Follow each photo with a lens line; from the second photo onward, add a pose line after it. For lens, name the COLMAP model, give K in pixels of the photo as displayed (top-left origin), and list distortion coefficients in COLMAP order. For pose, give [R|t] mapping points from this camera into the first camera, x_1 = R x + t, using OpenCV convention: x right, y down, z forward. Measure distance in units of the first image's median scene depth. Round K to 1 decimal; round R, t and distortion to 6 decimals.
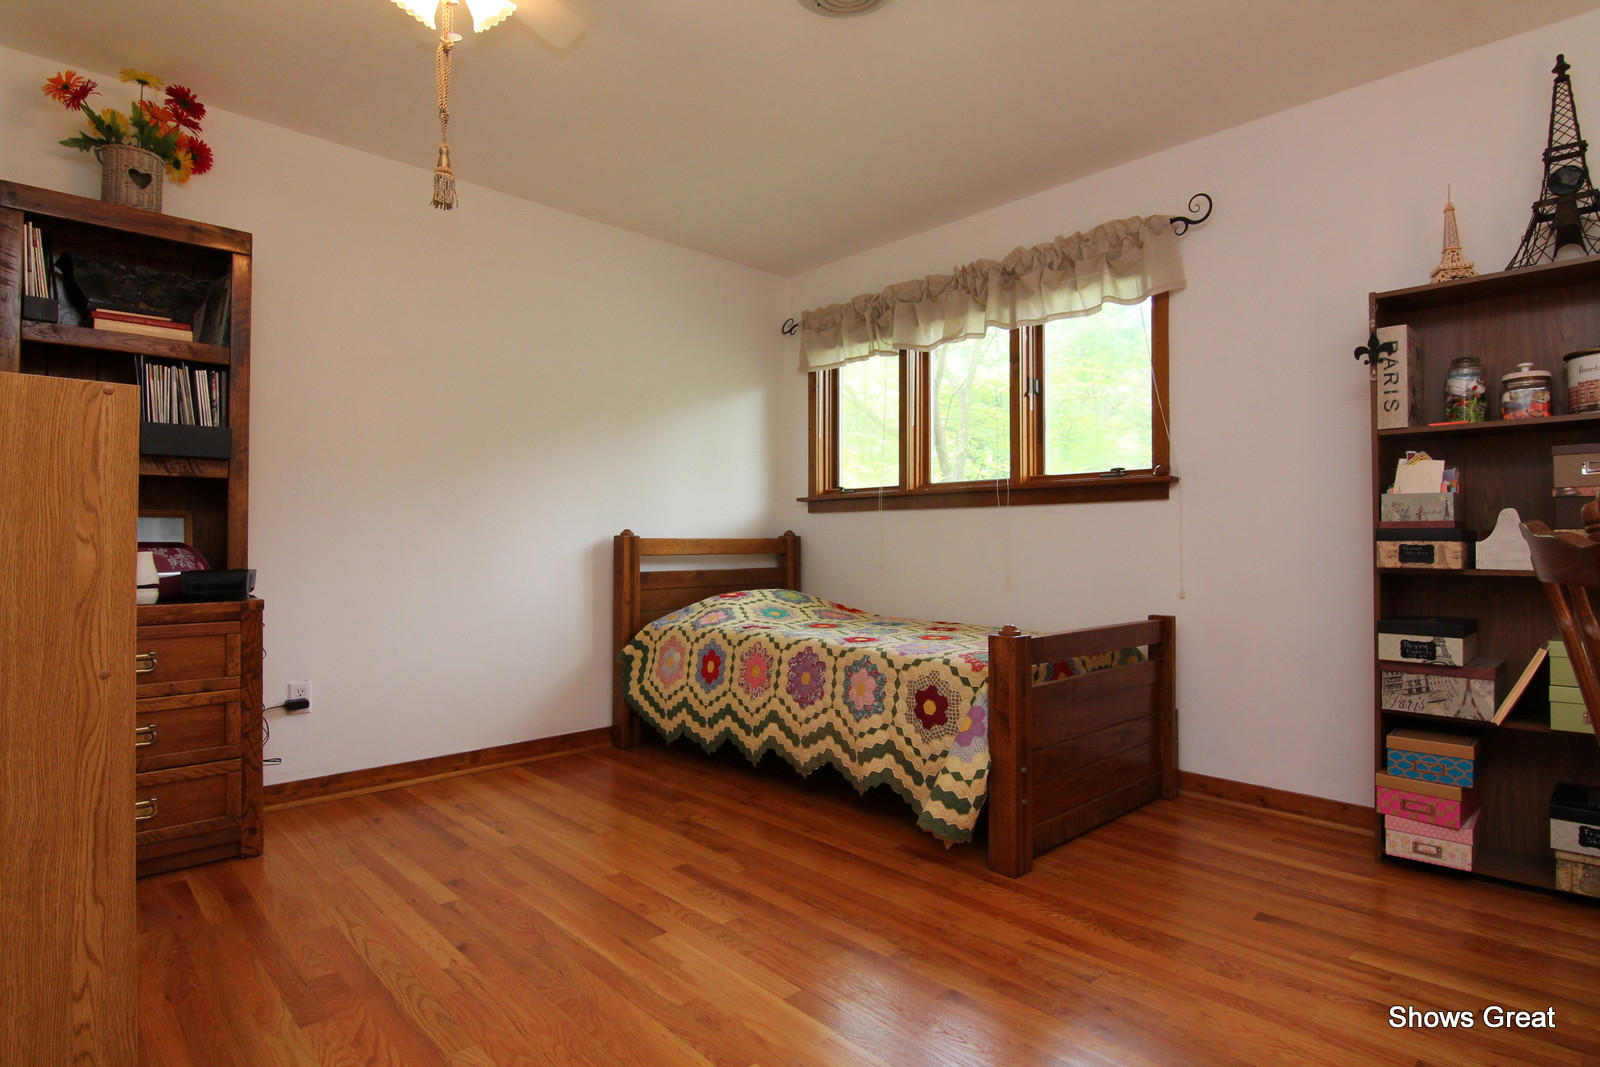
lens RADIAL K [[821.0, 0, 797.0], [0, 821.0, 529.7], [0, 0, 1]] dist [-0.007322, -0.012064]
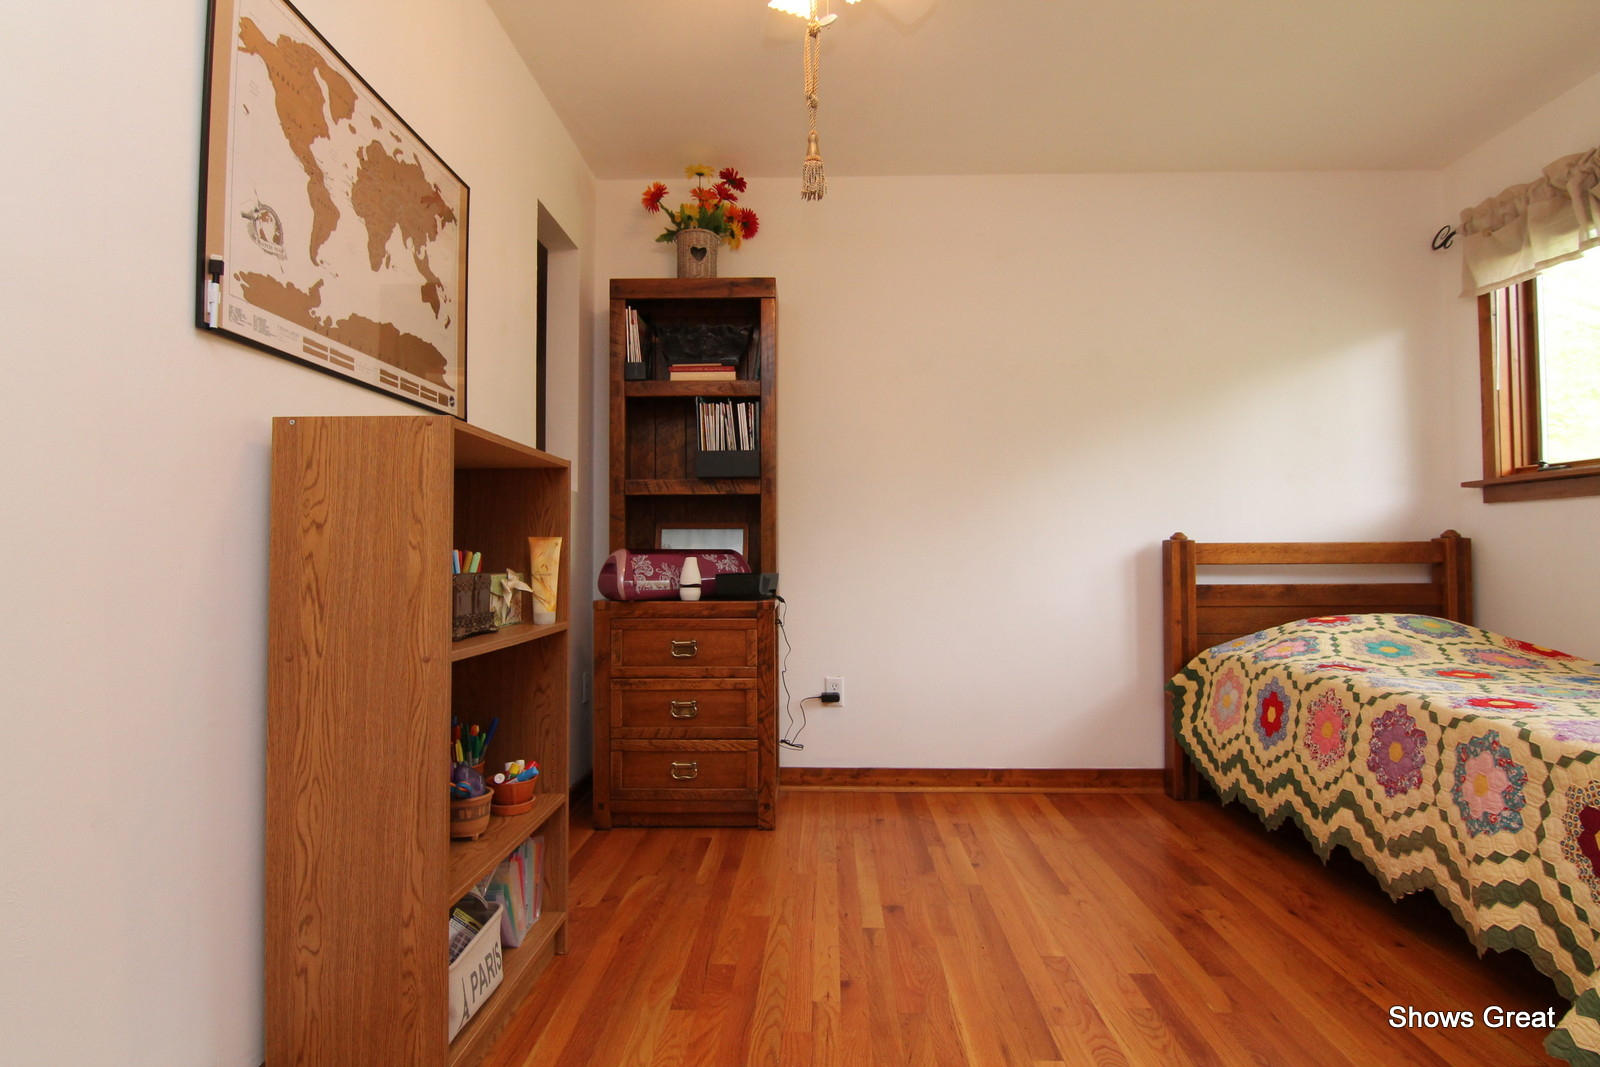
lens RADIAL K [[822.5, 0, 796.1], [0, 822.5, 530.9], [0, 0, 1]] dist [-0.004673, -0.013563]
pose [[0.701658, -0.019473, -0.712247, 0.153141], [0.014051, 0.999810, -0.013492, 0.005182], [0.712375, -0.000541, 0.701799, 0.206286]]
